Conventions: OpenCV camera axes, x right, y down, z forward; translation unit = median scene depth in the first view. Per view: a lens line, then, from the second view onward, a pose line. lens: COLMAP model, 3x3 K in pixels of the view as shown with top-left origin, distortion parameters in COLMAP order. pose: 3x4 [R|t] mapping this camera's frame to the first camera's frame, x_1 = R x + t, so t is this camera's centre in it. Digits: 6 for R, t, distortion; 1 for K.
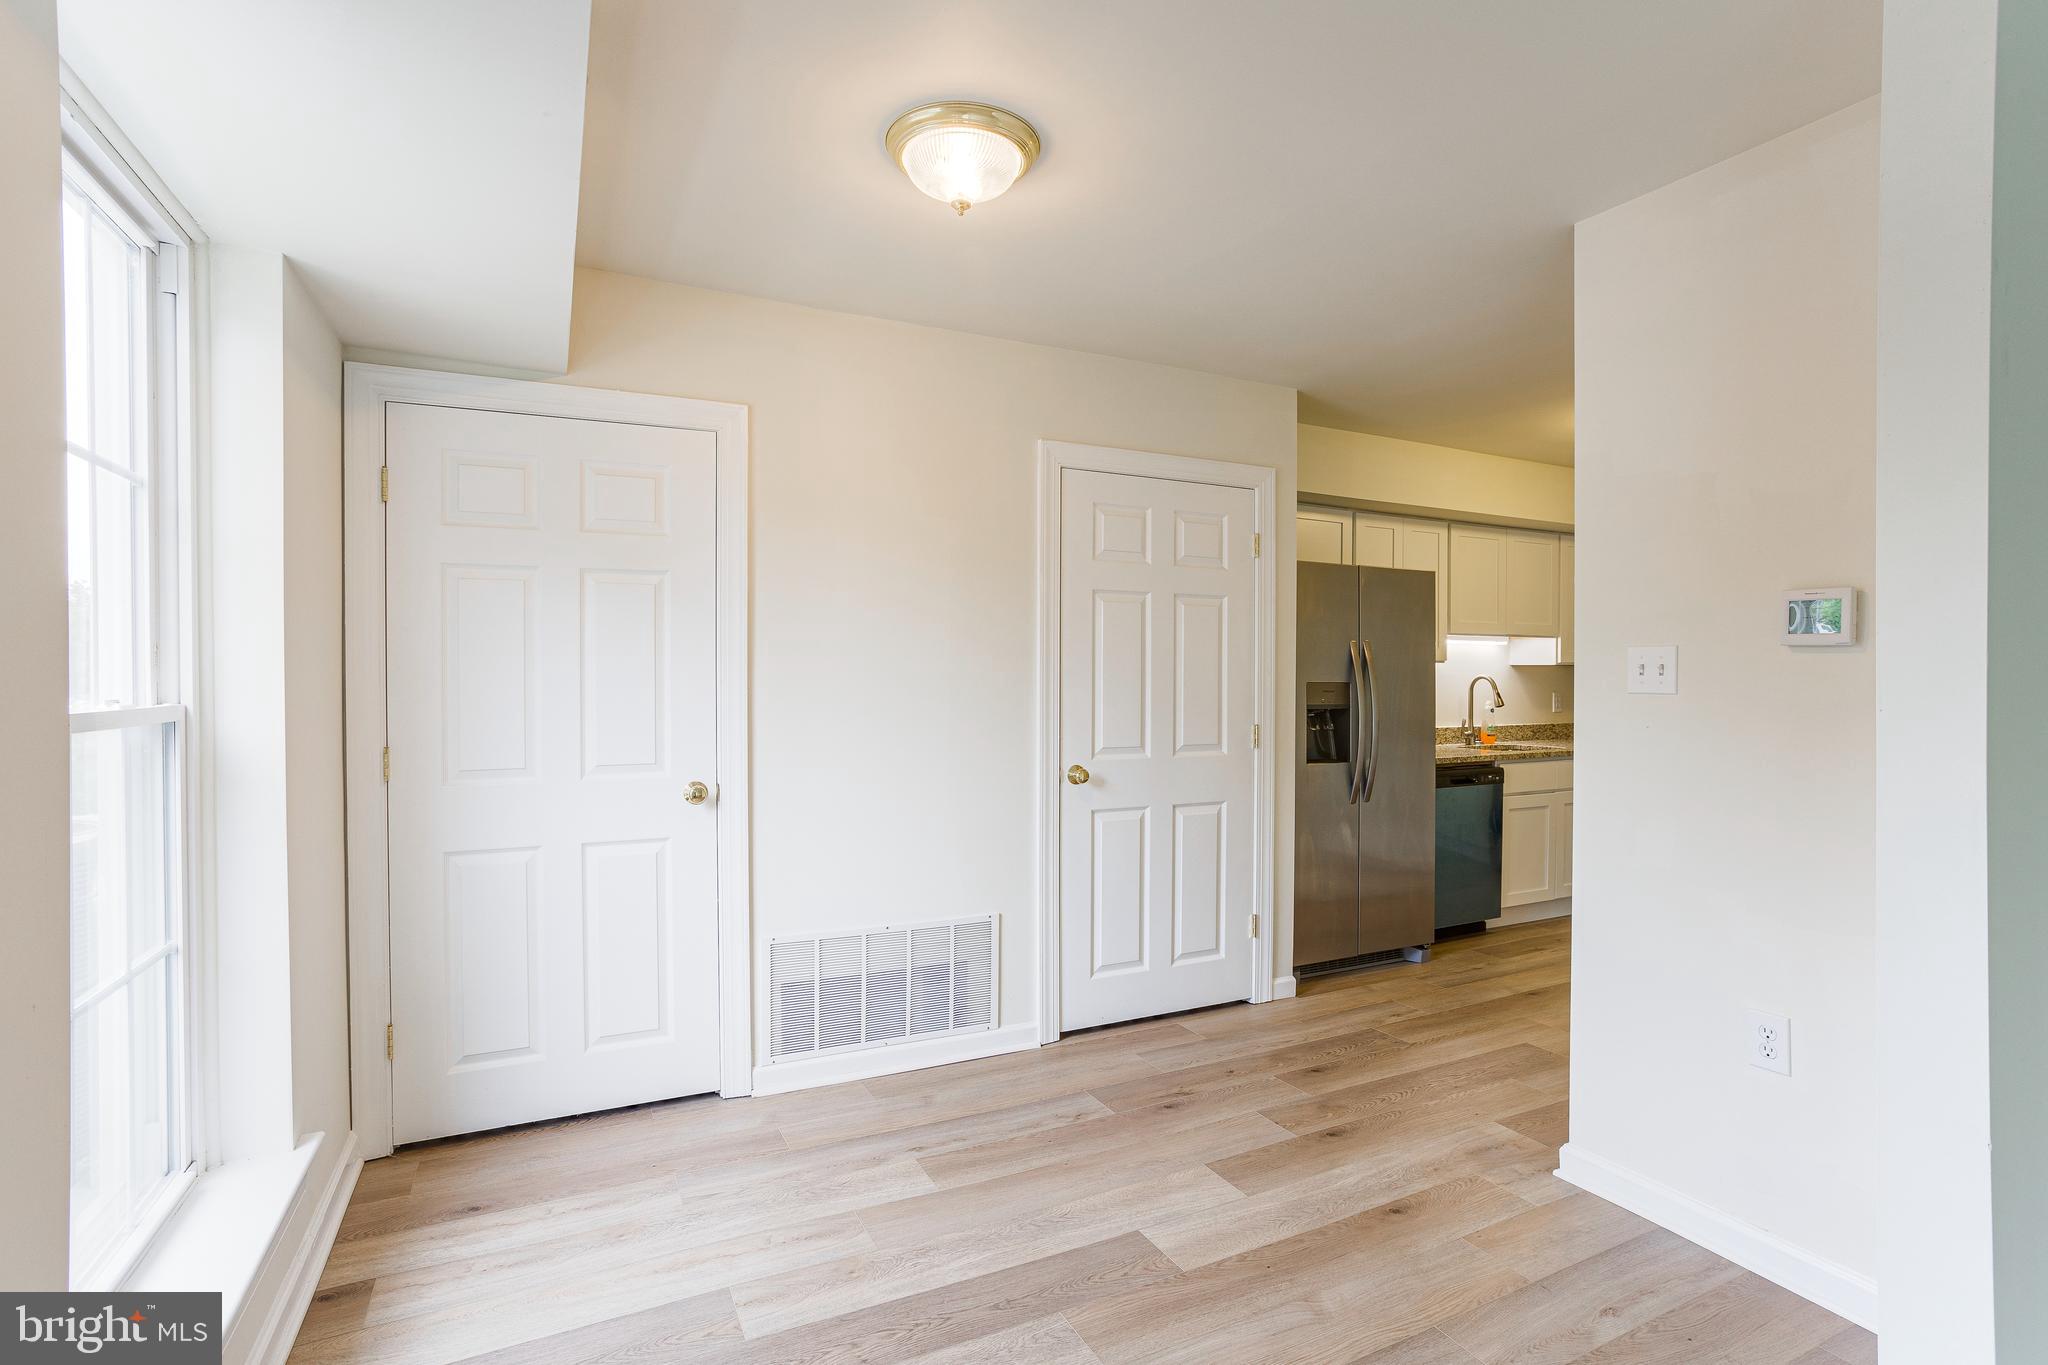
lens RADIAL K [[978.5, 0, 1024.0], [0, 978.5, 682.5], [0, 0, 1]] dist [-0.048509, 0.030886]
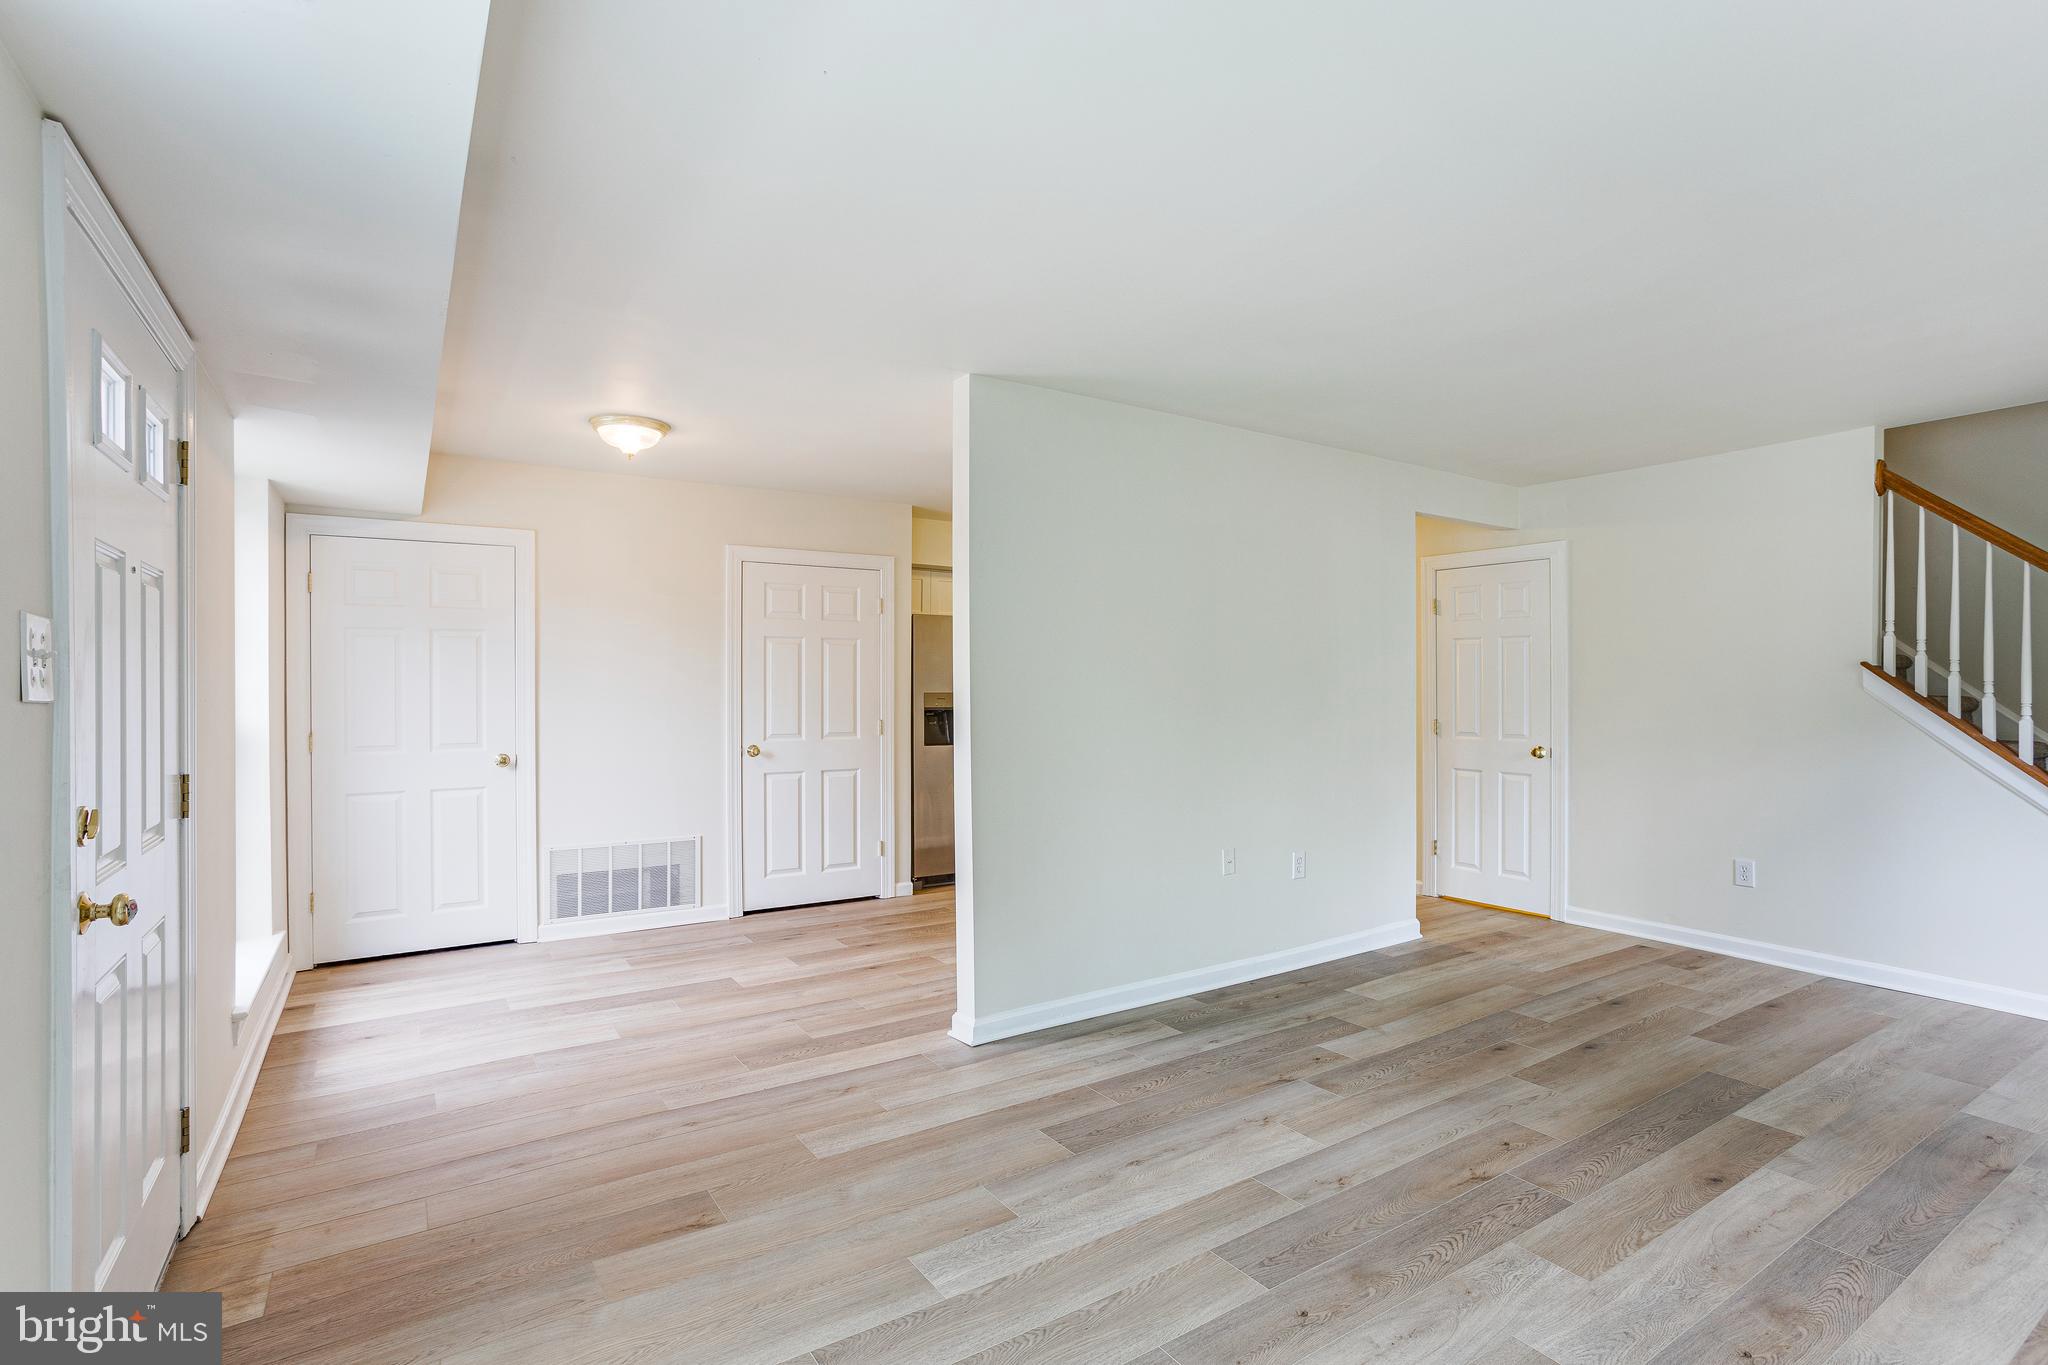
lens RADIAL K [[978.5, 0, 1024.0], [0, 978.5, 682.5], [0, 0, 1]] dist [-0.048509, 0.030886]
pose [[0.992817, -0.002207, 0.119624, 0.318950], [0.003214, 0.999961, -0.008225, -0.004480], [-0.119601, 0.008551, 0.992785, -0.684735]]
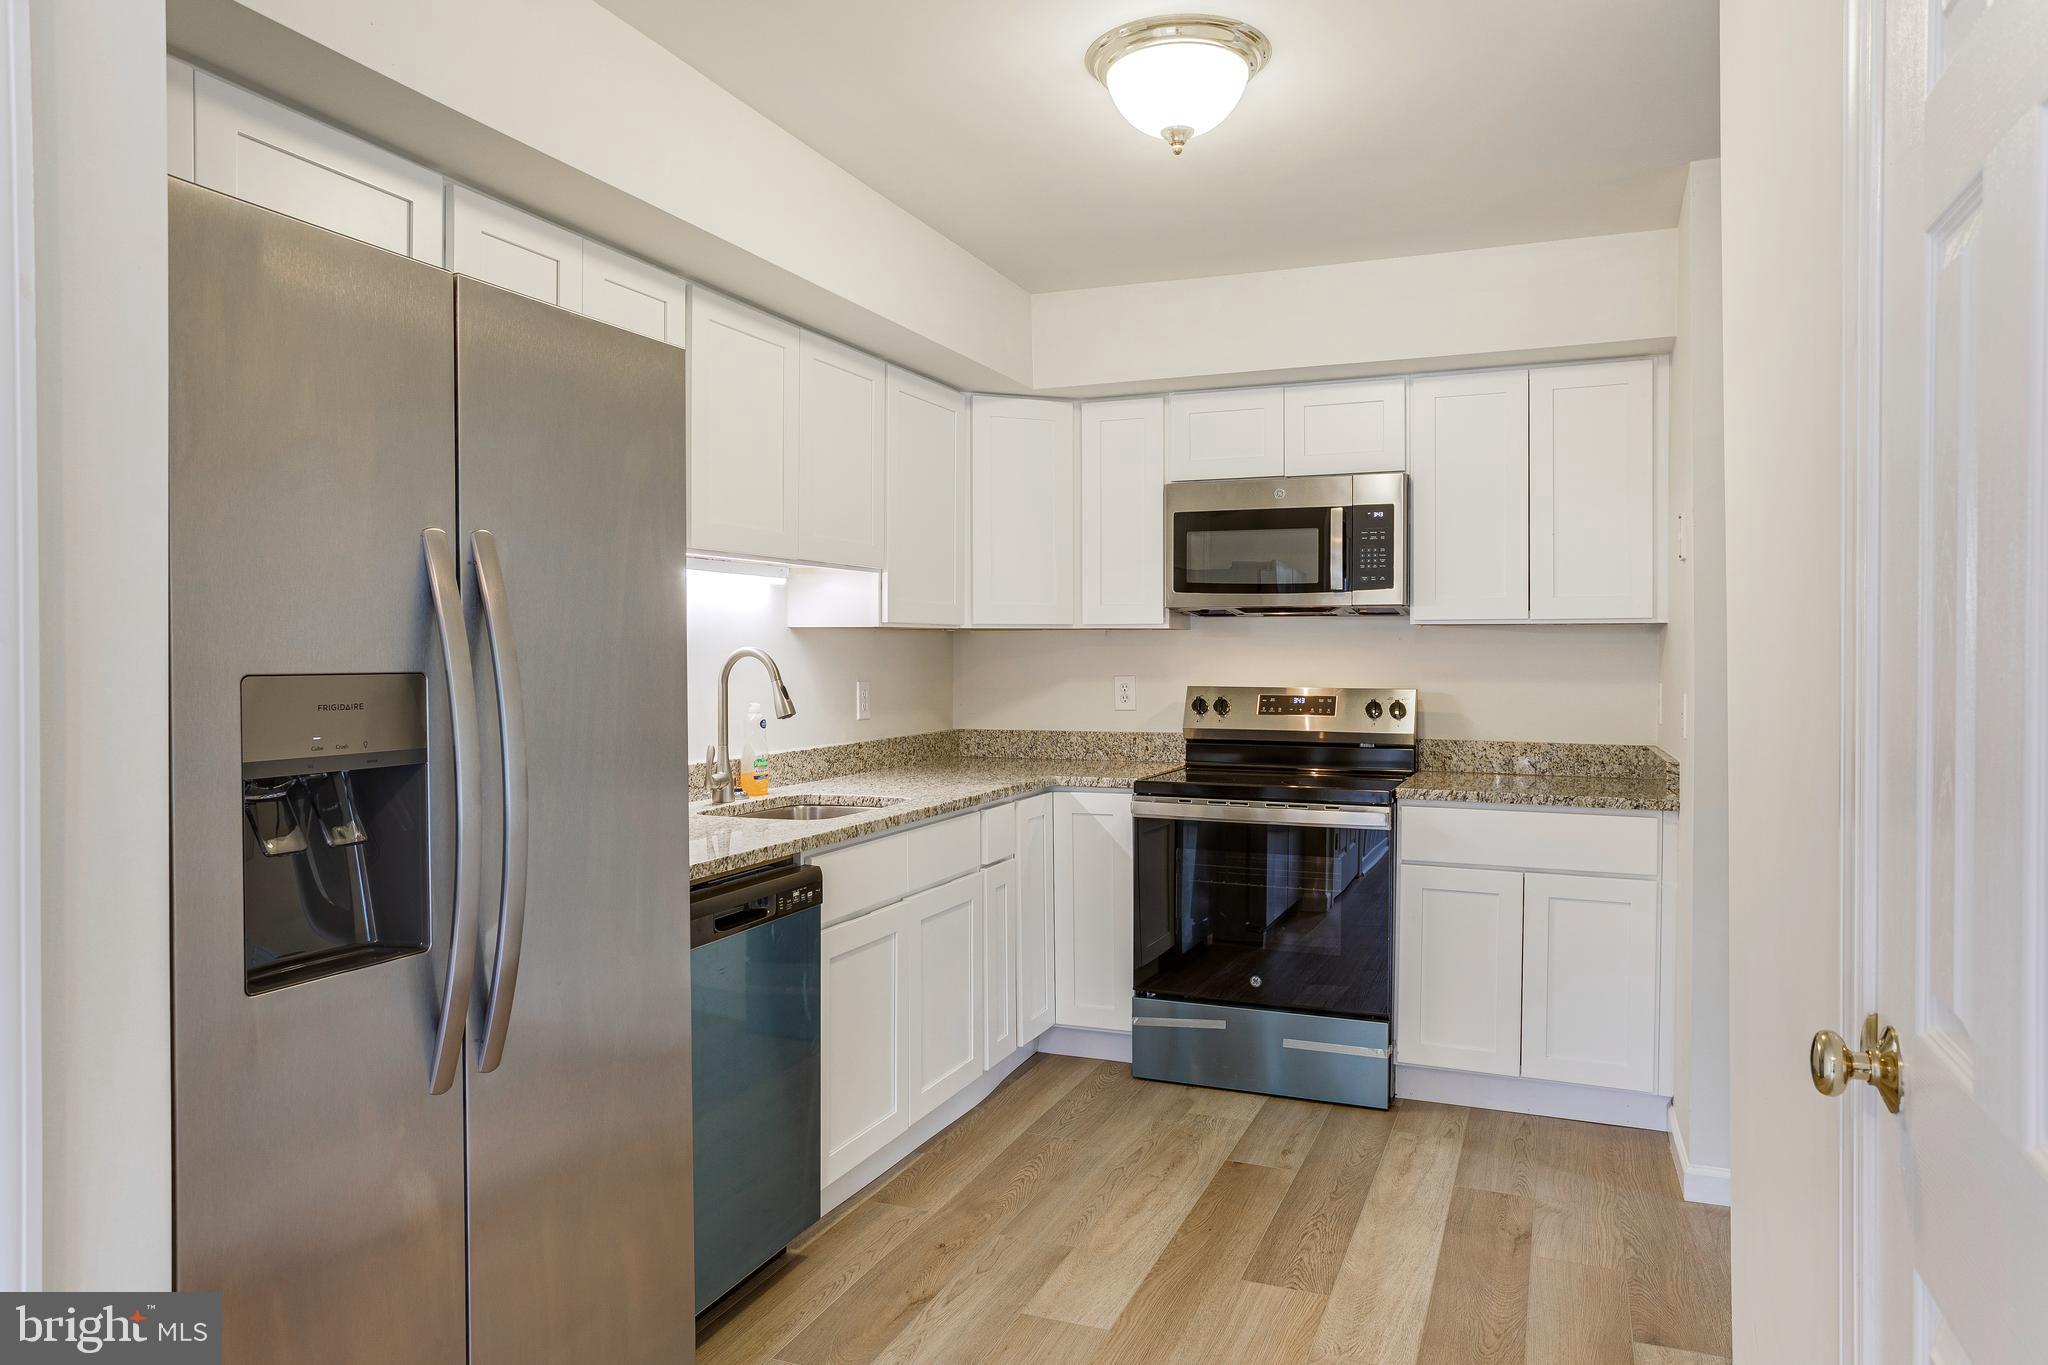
lens RADIAL K [[1342.9, 0, 1024.0], [0, 1342.9, 682.5], [0, 0, 1]] dist [-0.025562, 0.000153]
pose [[0.752576, -0.014655, 0.658342, 0.255319], [0.001692, 0.999792, 0.020321, -0.006196], [-0.658503, -0.014179, 0.752445, 0.720123]]
